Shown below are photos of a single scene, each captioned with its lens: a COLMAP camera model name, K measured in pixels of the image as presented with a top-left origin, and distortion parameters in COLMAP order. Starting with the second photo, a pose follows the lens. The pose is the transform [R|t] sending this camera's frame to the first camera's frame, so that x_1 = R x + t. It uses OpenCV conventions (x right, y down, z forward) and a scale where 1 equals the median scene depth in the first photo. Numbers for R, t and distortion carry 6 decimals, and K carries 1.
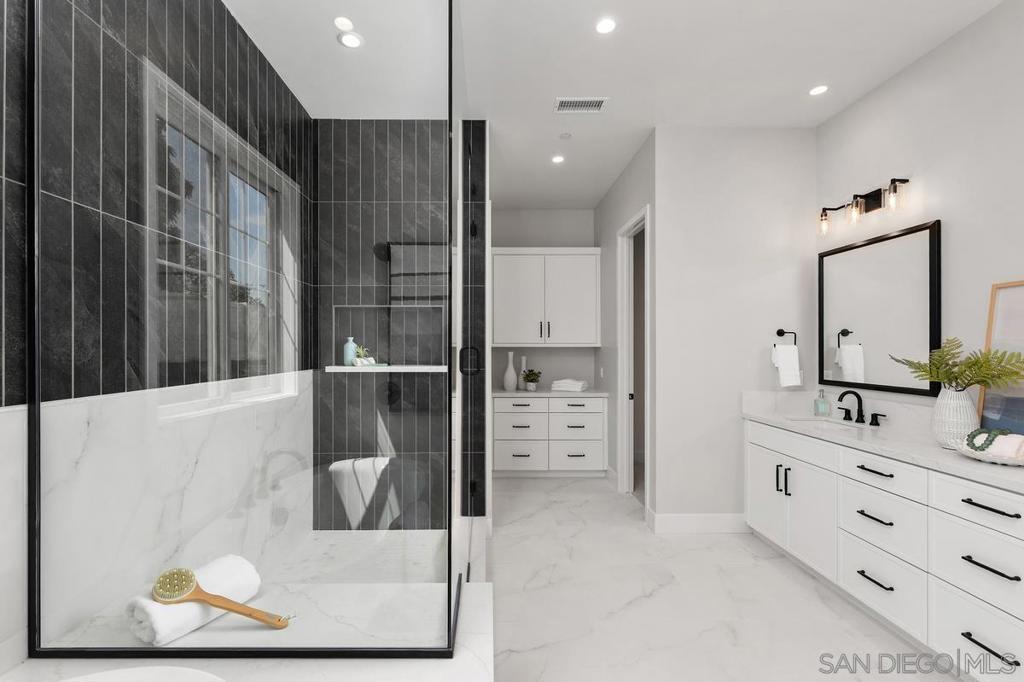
lens RADIAL K [[447.0, 0, 505.8], [0, 447.0, 350.6], [0, 0, 1]] dist [-0.001575, 0.000065]
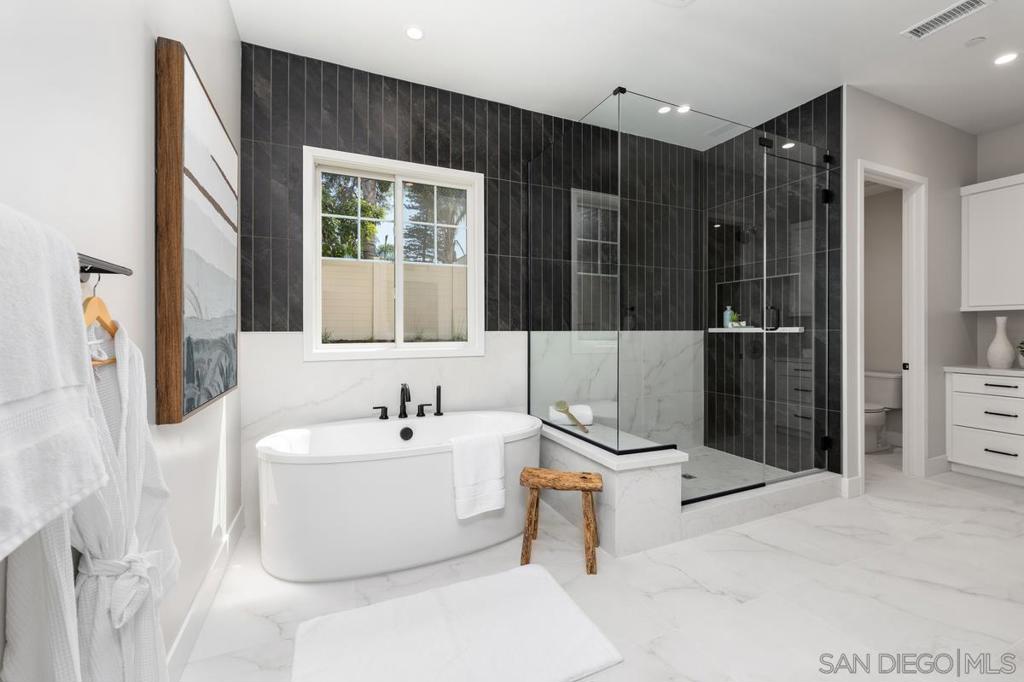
lens RADIAL K [[417.7, 0, 512.0], [0, 417.7, 341.0], [0, 0, 1]] dist [-0.000290, -0.000117]
pose [[0.392351, 0.023485, -0.919516, 0.540819], [-0.001156, 0.999686, 0.025040, 0.042802], [0.919815, -0.008761, 0.392255, -0.071393]]
